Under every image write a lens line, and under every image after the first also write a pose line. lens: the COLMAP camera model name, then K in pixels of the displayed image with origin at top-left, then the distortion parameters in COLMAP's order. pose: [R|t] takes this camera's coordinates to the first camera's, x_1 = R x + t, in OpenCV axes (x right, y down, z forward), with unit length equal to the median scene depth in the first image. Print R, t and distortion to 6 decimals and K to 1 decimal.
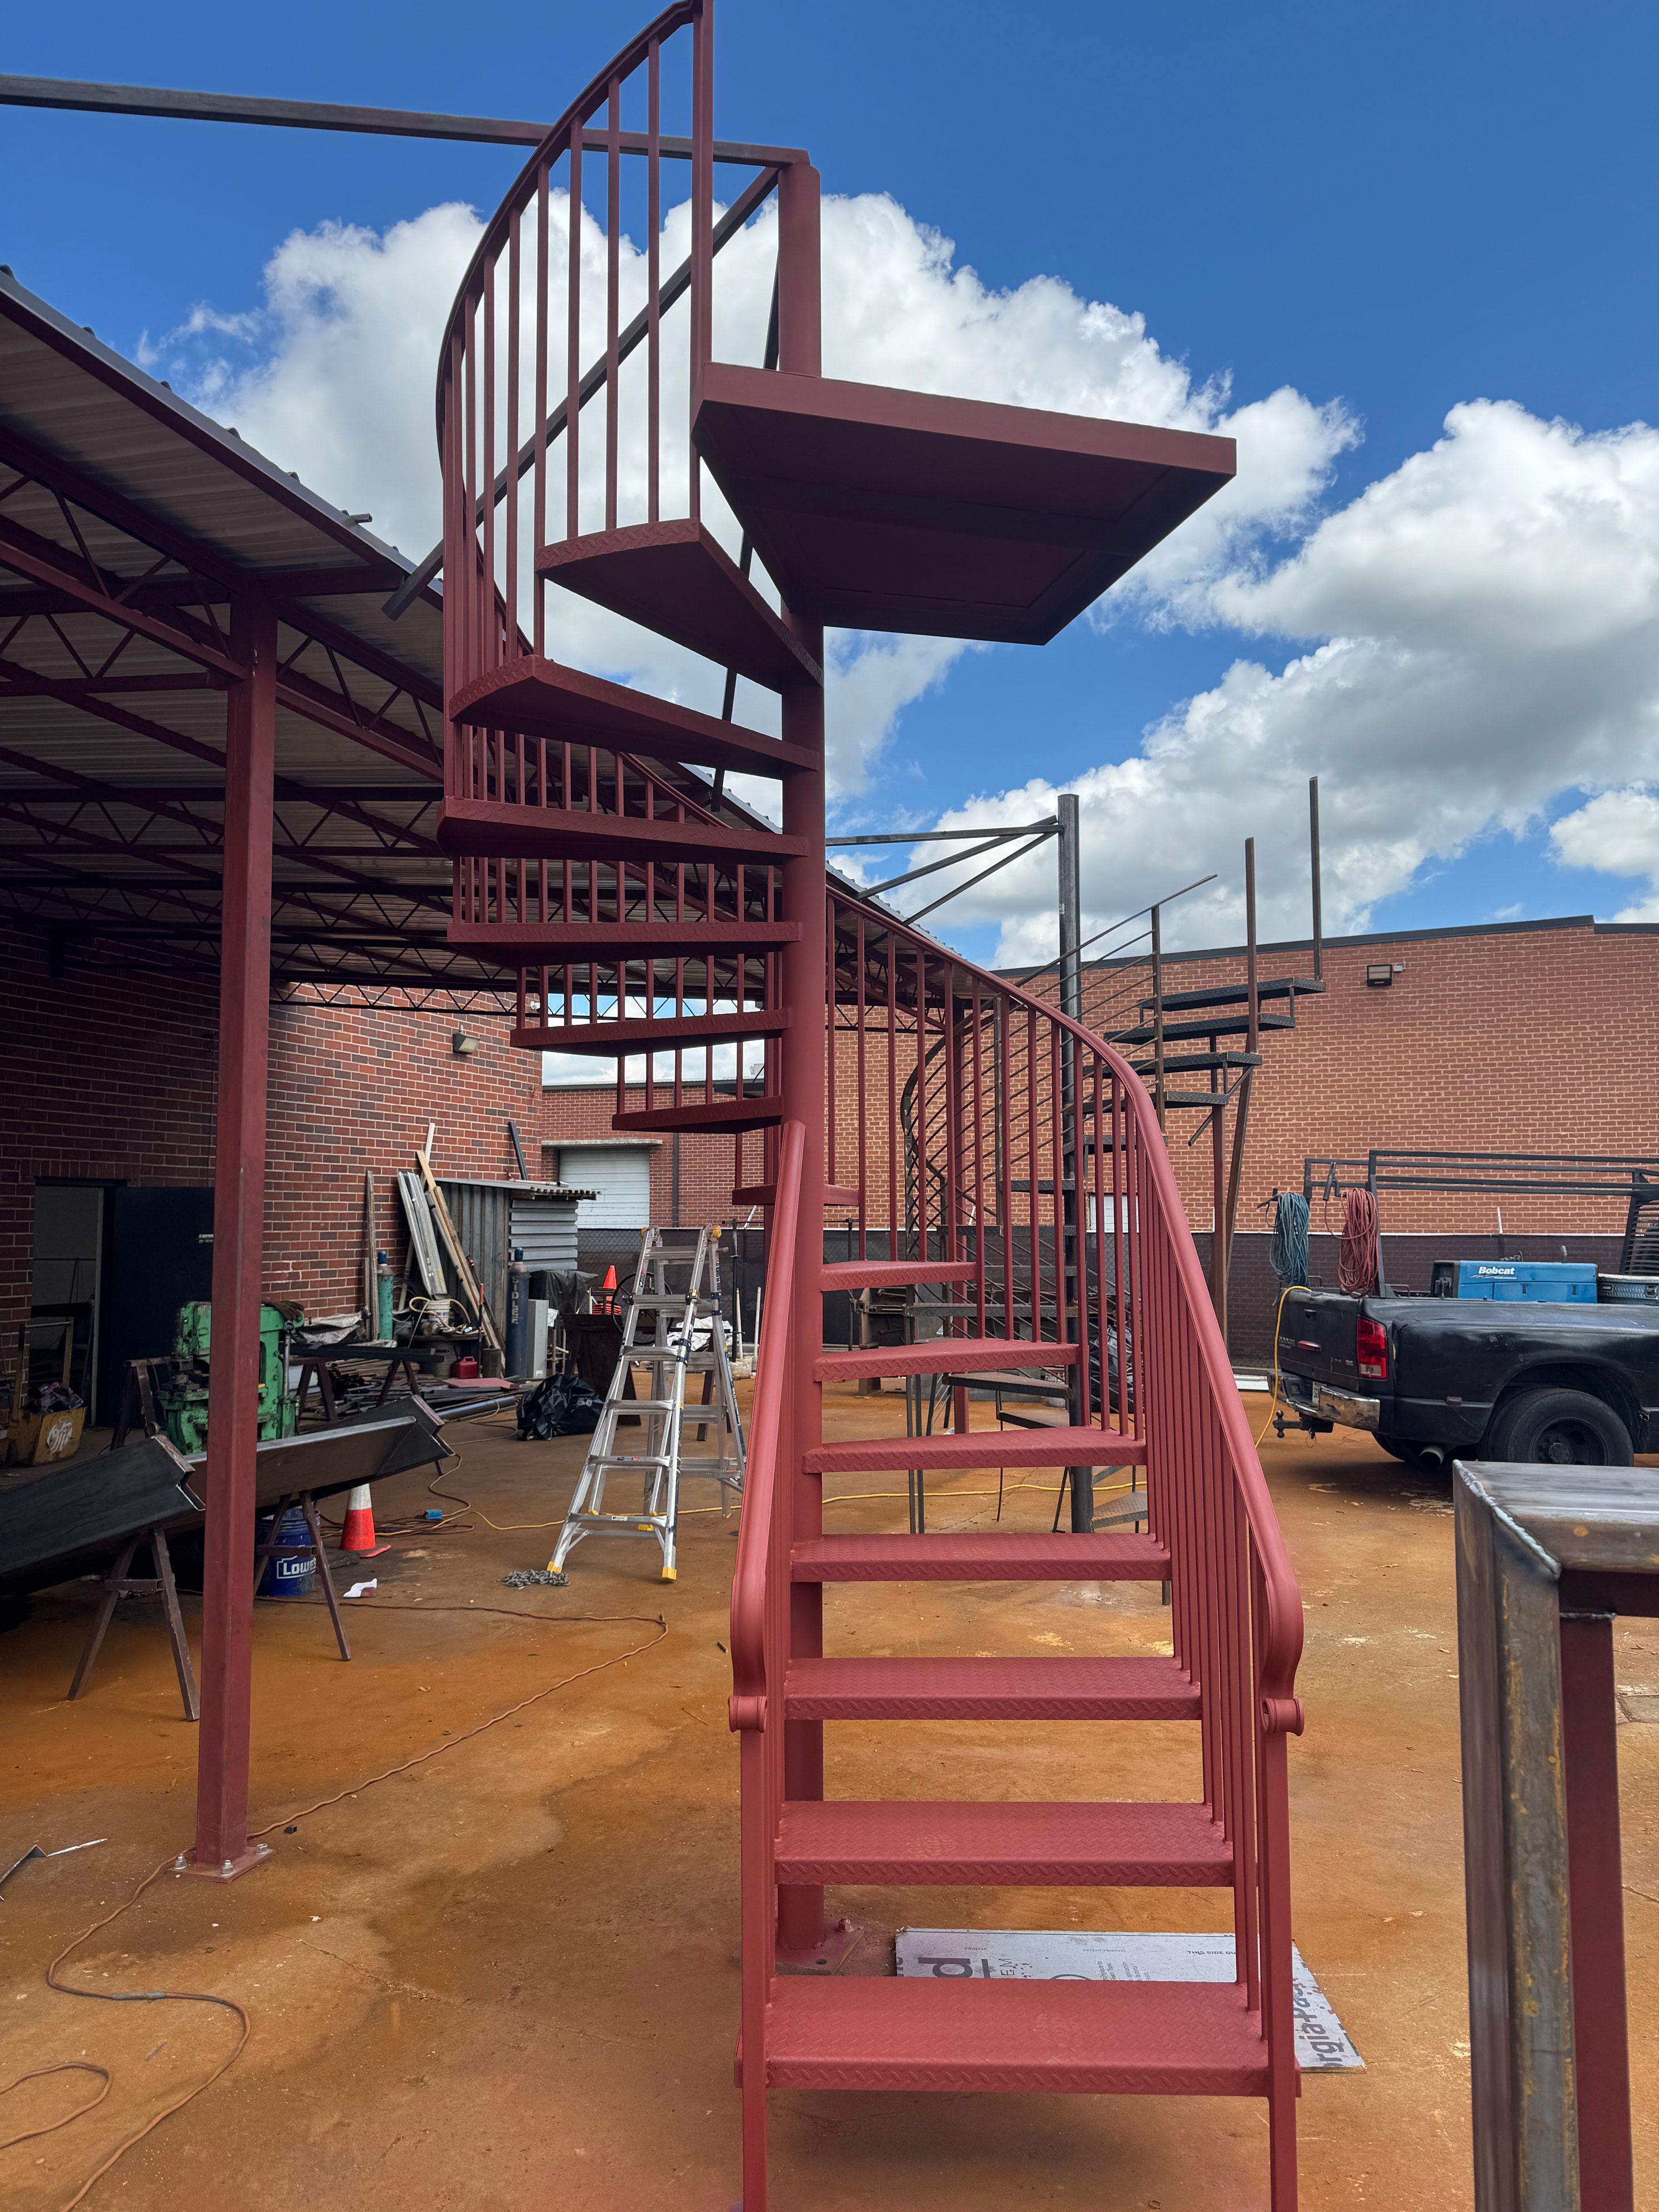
lens RADIAL K [[1586.3, 0, 829.5], [0, 1586.3, 1106.0], [0, 0, 1]] dist [-0.002125, -0.001787]
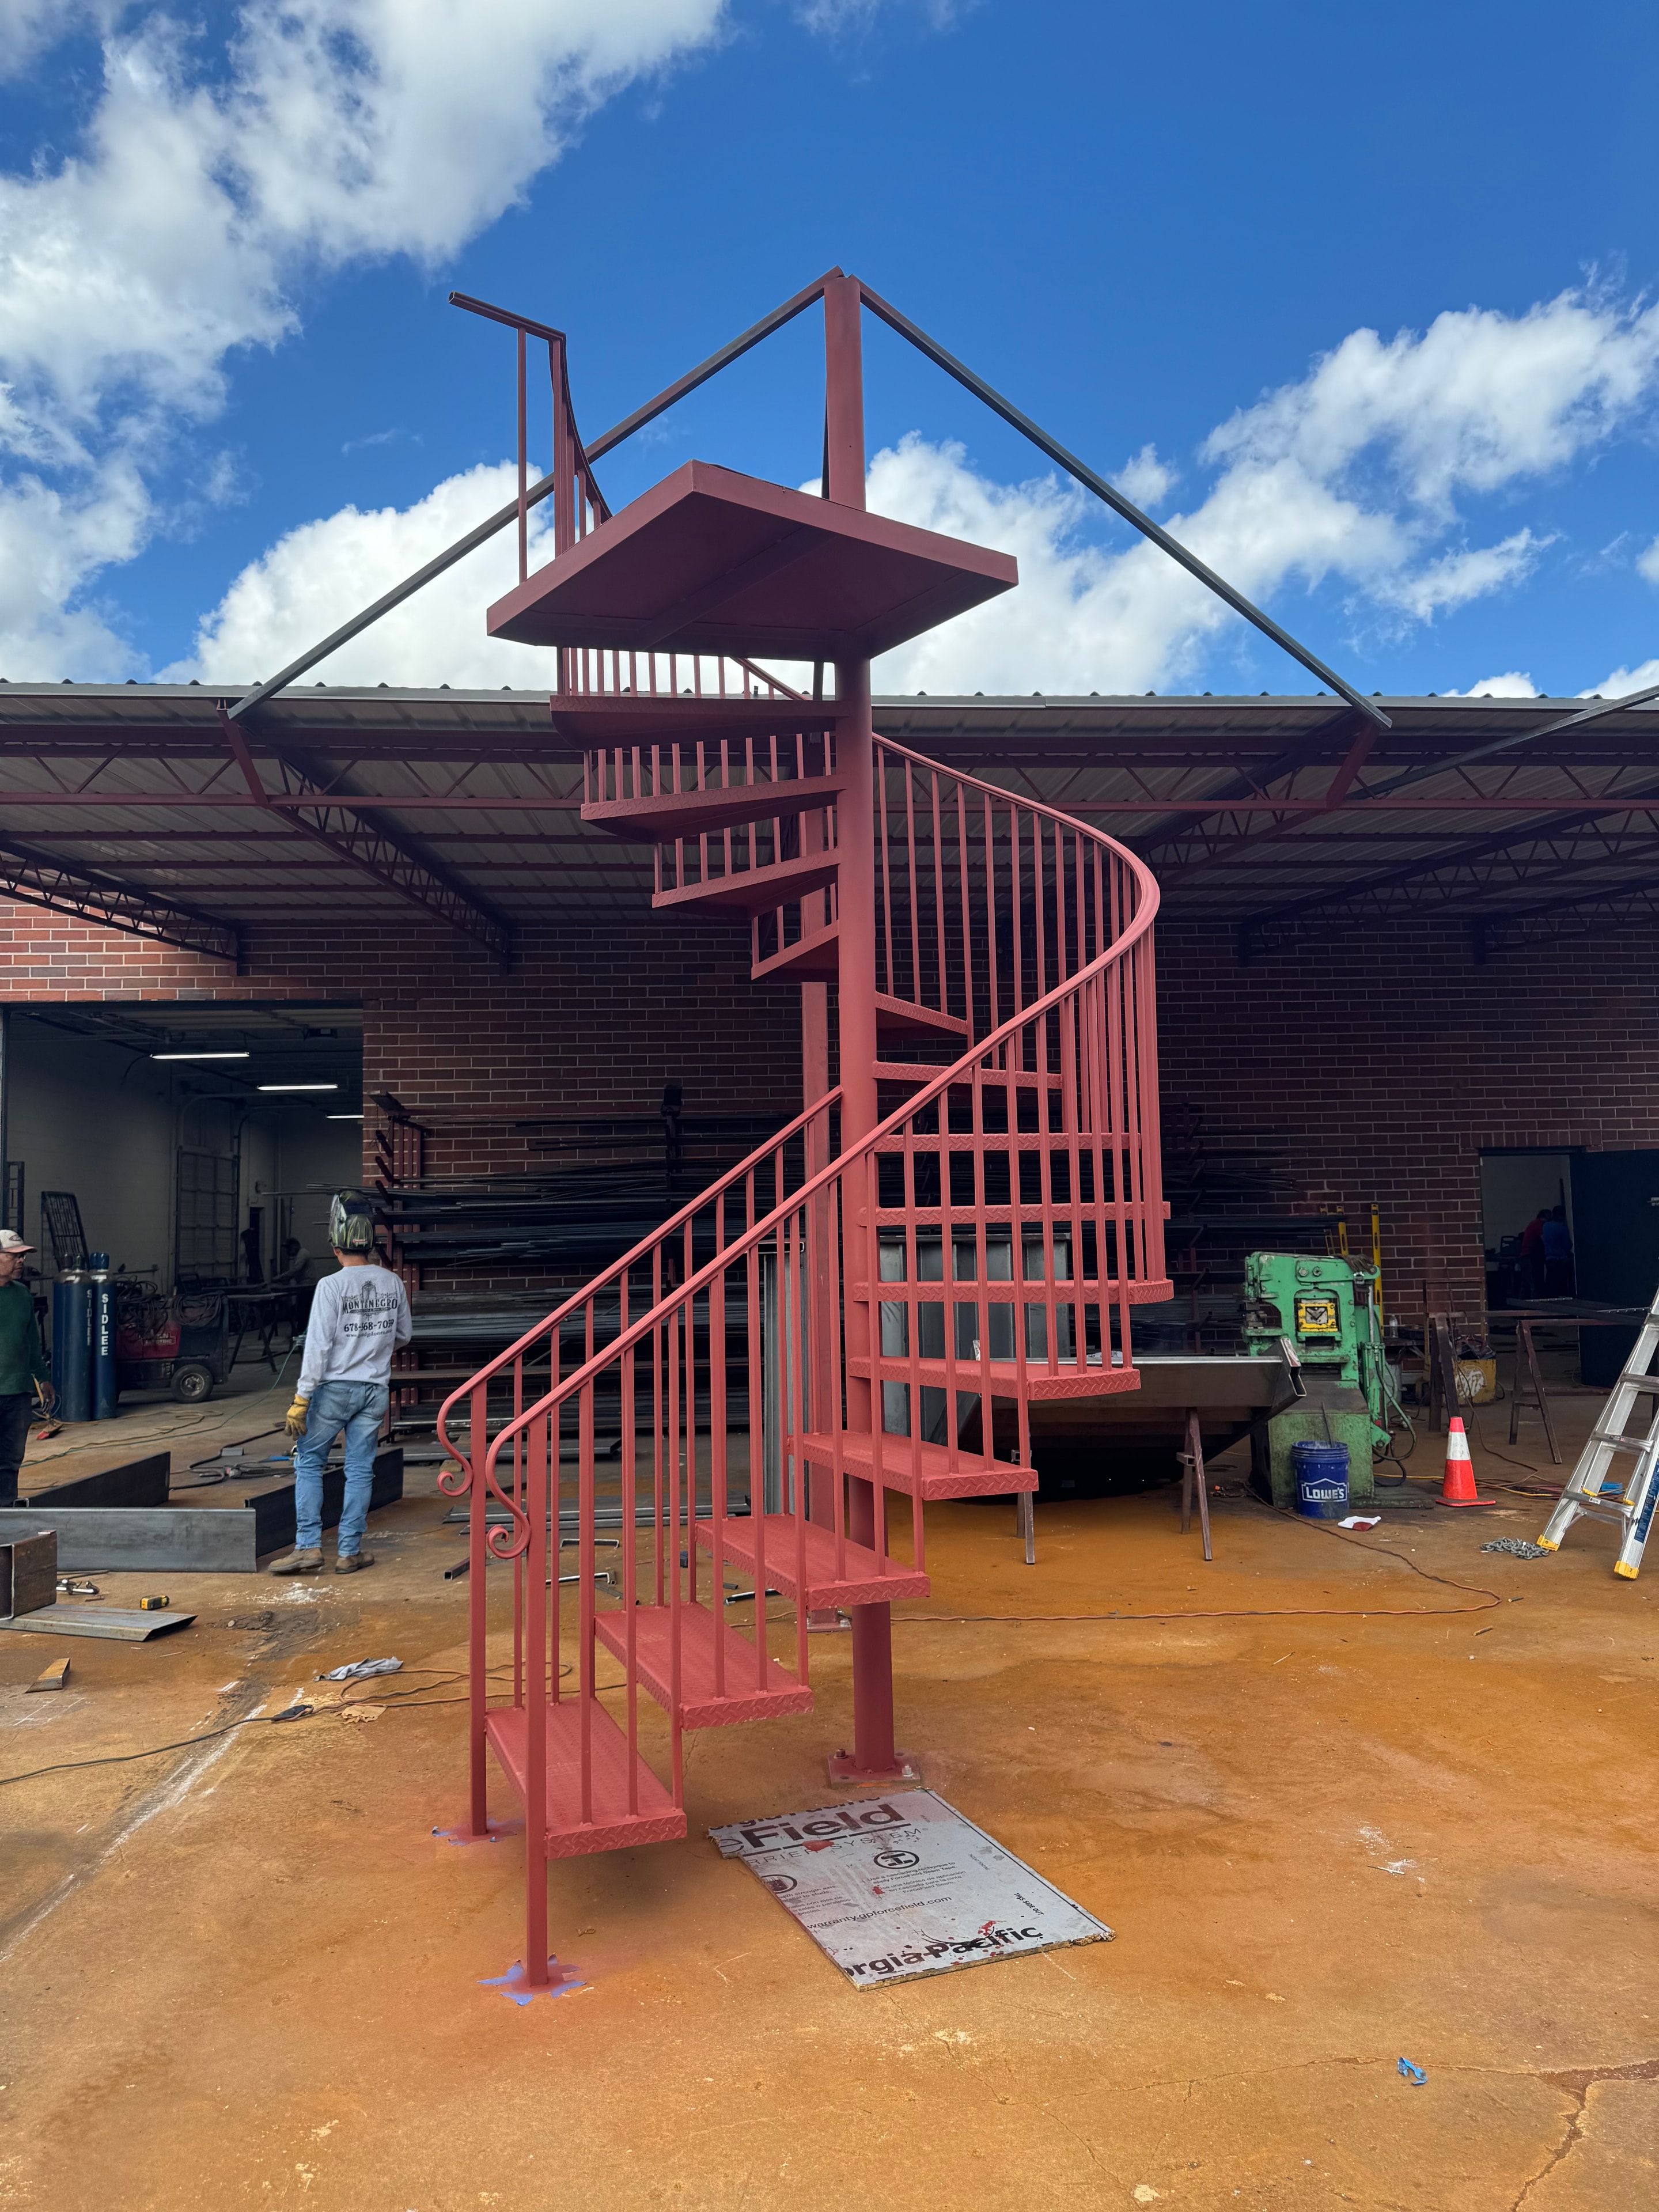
lens RADIAL K [[1566.0, 0, 829.5], [0, 1566.0, 1106.0], [0, 0, 1]] dist [0.043916, -0.035903]
pose [[0.394146, -0.076307, -0.915874, 0.515394], [0.091470, 0.994856, -0.043523, 0.034903], [0.914484, -0.066621, 0.399099, 0.243765]]
